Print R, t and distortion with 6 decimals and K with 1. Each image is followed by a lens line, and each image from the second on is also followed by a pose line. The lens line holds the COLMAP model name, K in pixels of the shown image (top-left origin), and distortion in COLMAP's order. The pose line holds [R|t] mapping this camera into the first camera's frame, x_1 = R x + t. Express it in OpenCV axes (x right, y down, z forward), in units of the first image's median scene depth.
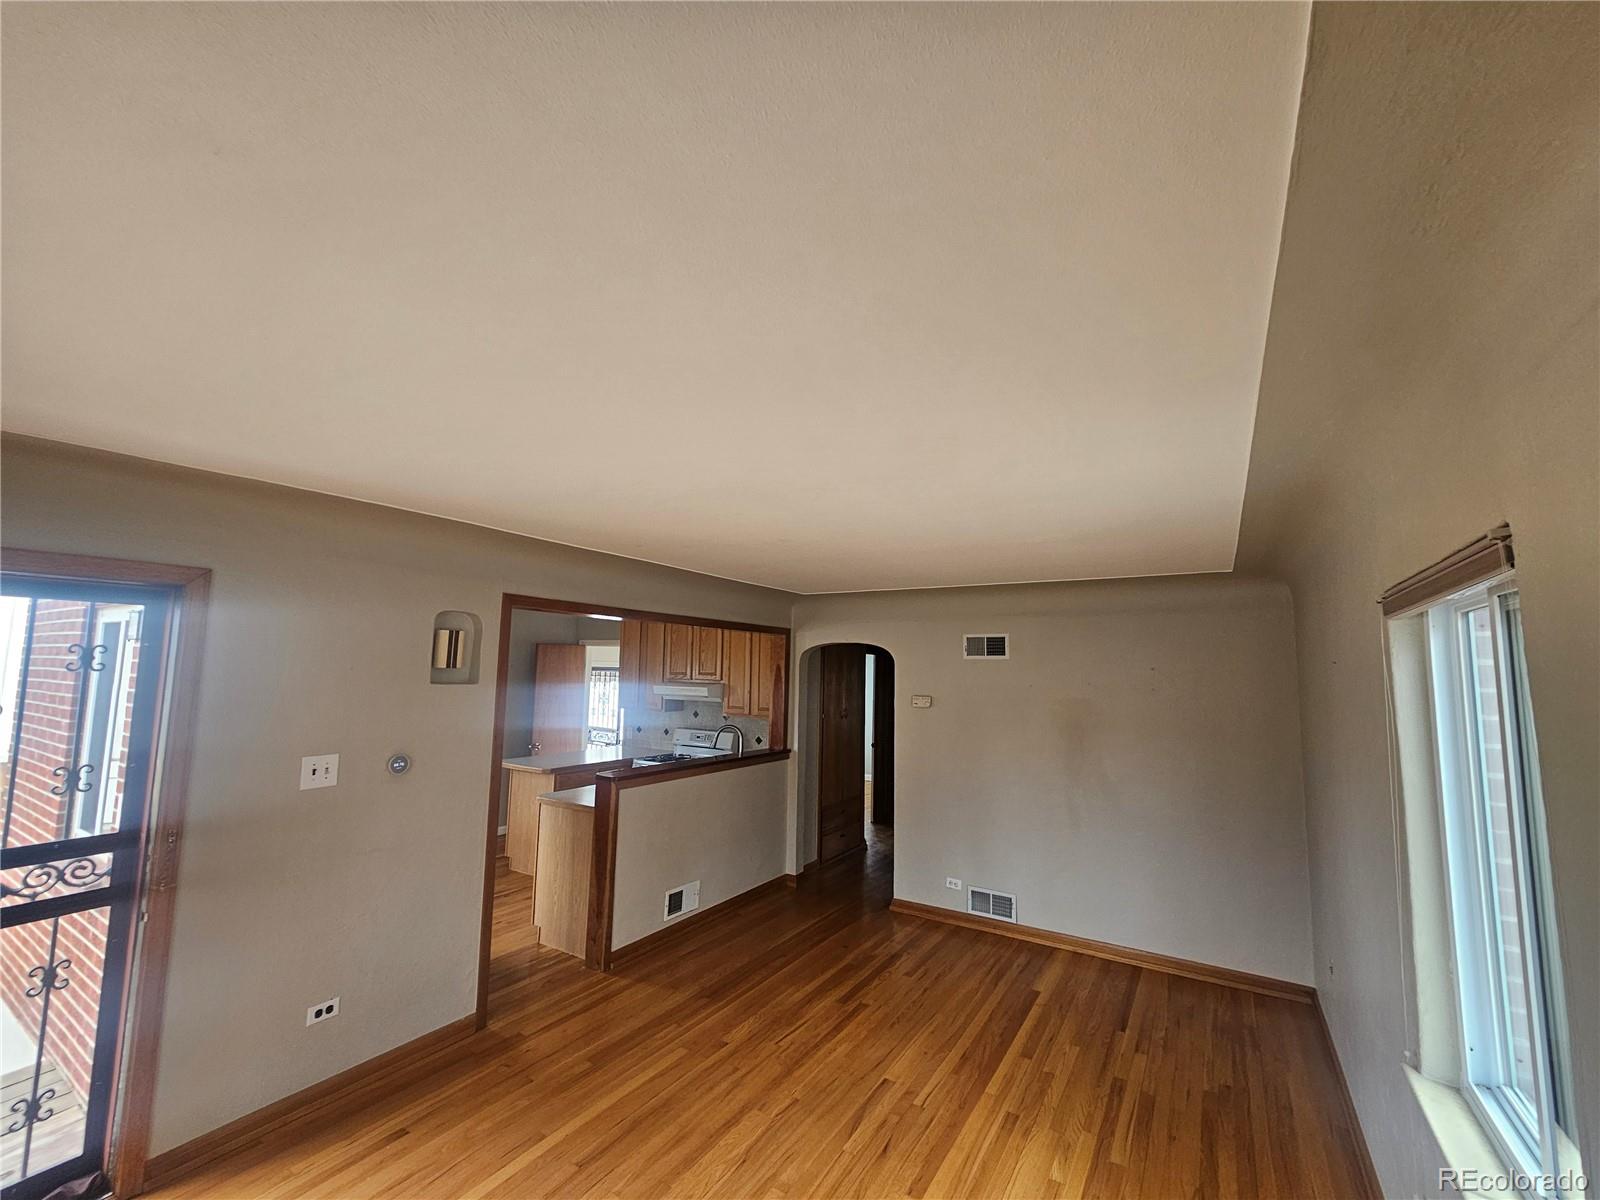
lens RADIAL K [[657.5, 0, 808.6], [0, 657.5, 610.9], [0, 0, 1]] dist [0.004229, -0.000278]
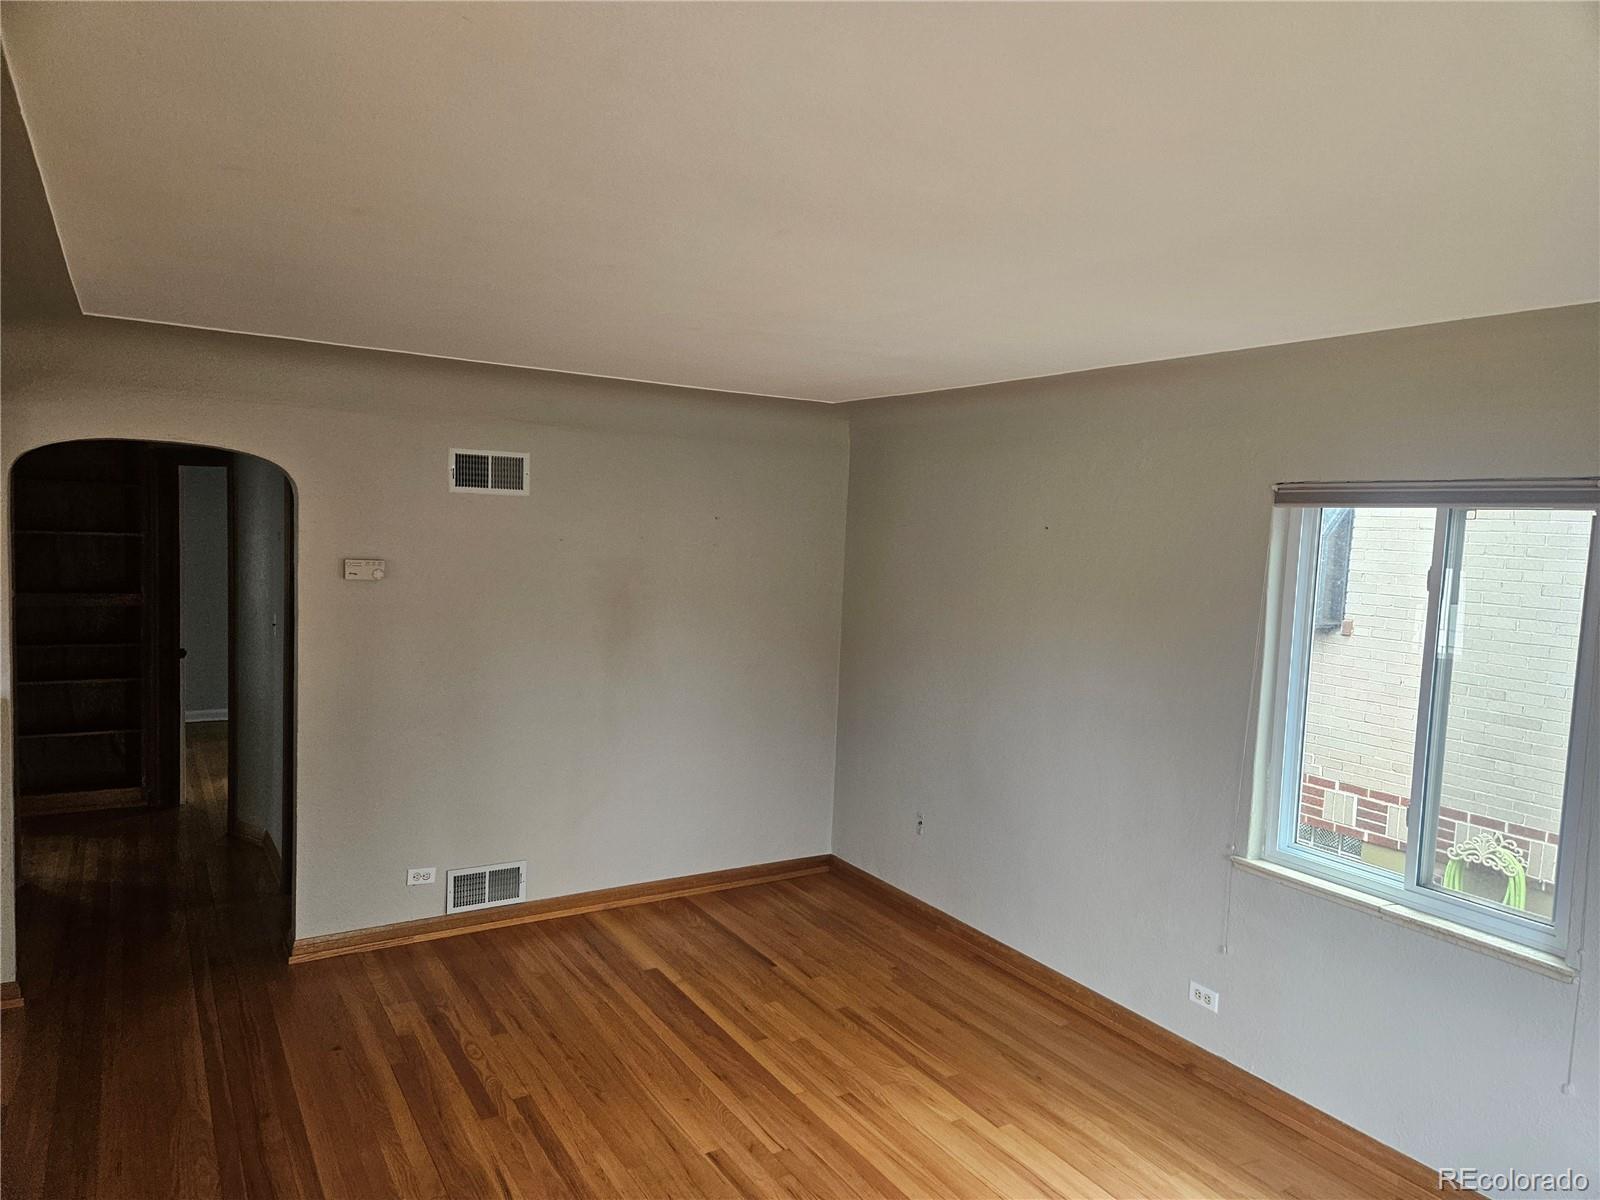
lens RADIAL K [[1063.6, 0, 802.3], [0, 1063.6, 601.9], [0, 0, 1]] dist [0.082594, -0.069273]
pose [[0.449068, -0.068896, 0.890837, -0.610414], [-0.115546, 0.984173, 0.134360, 0.010275], [-0.885995, -0.163269, 0.434000, 0.429969]]
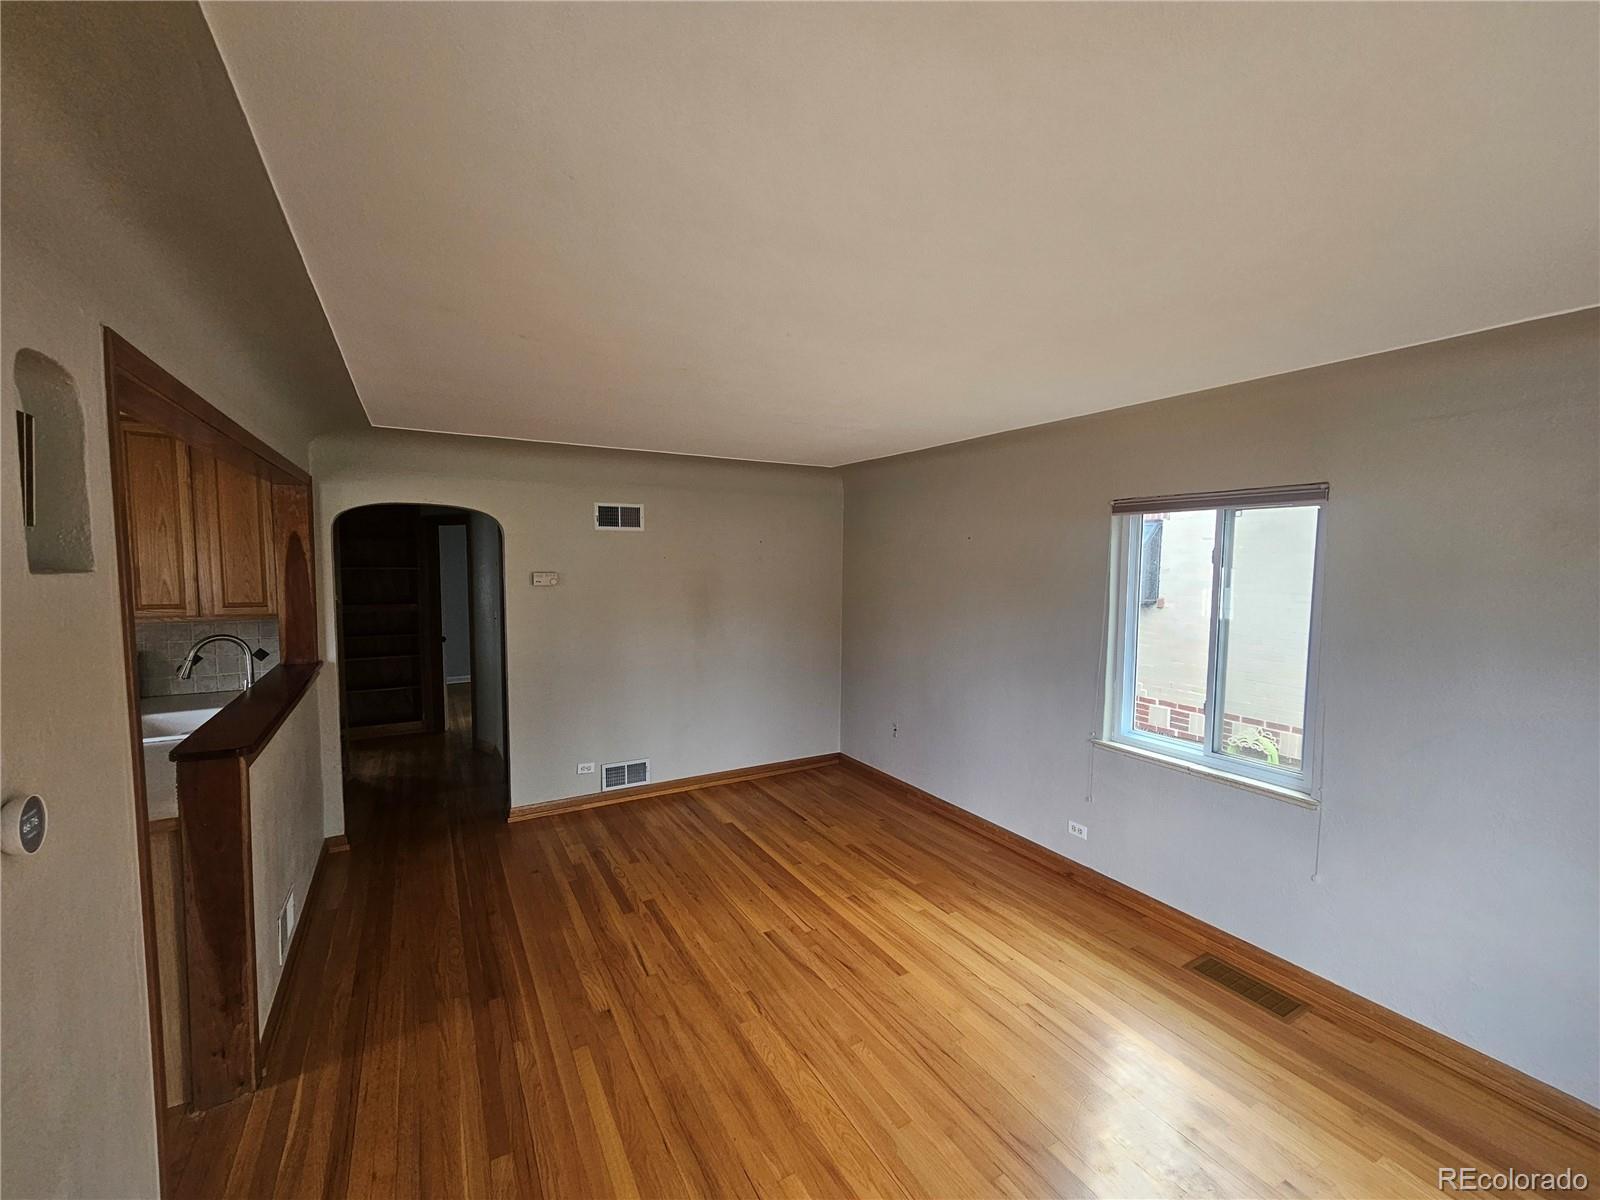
lens RADIAL K [[657.5, 0, 800.3], [0, 657.5, 600.2], [0, 0, 1]] dist [0.004229, -0.000278]
pose [[0.475230, -0.074032, 0.876742, -0.584517], [-0.080325, 0.988642, 0.127021, 0.041761], [-0.876187, -0.130789, 0.463886, 0.428264]]
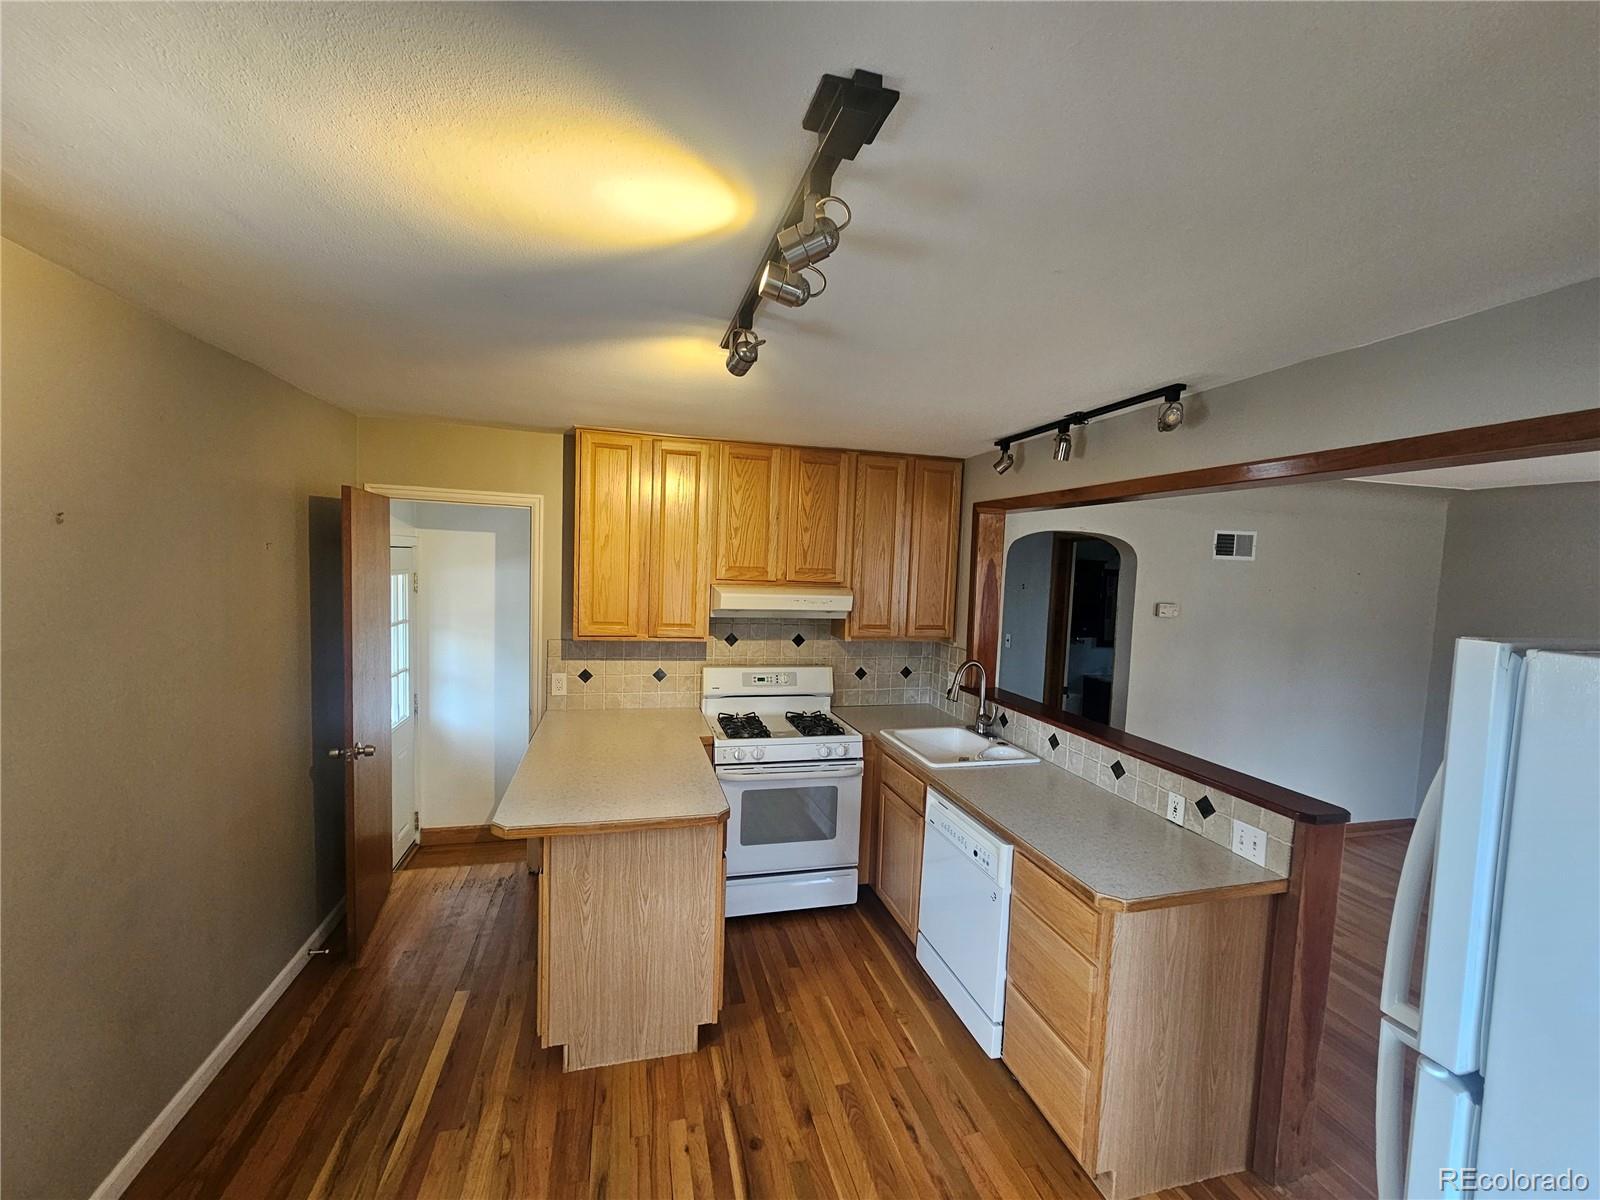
lens RADIAL K [[657.5, 0, 804.4], [0, 657.5, 608.8], [0, 0, 1]] dist [0.004229, -0.000278]
pose [[0.683326, -0.052568, 0.728218, -1.003916], [-0.091688, 0.983330, 0.157020, 0.069064], [-0.724333, -0.174064, 0.667116, 1.084202]]
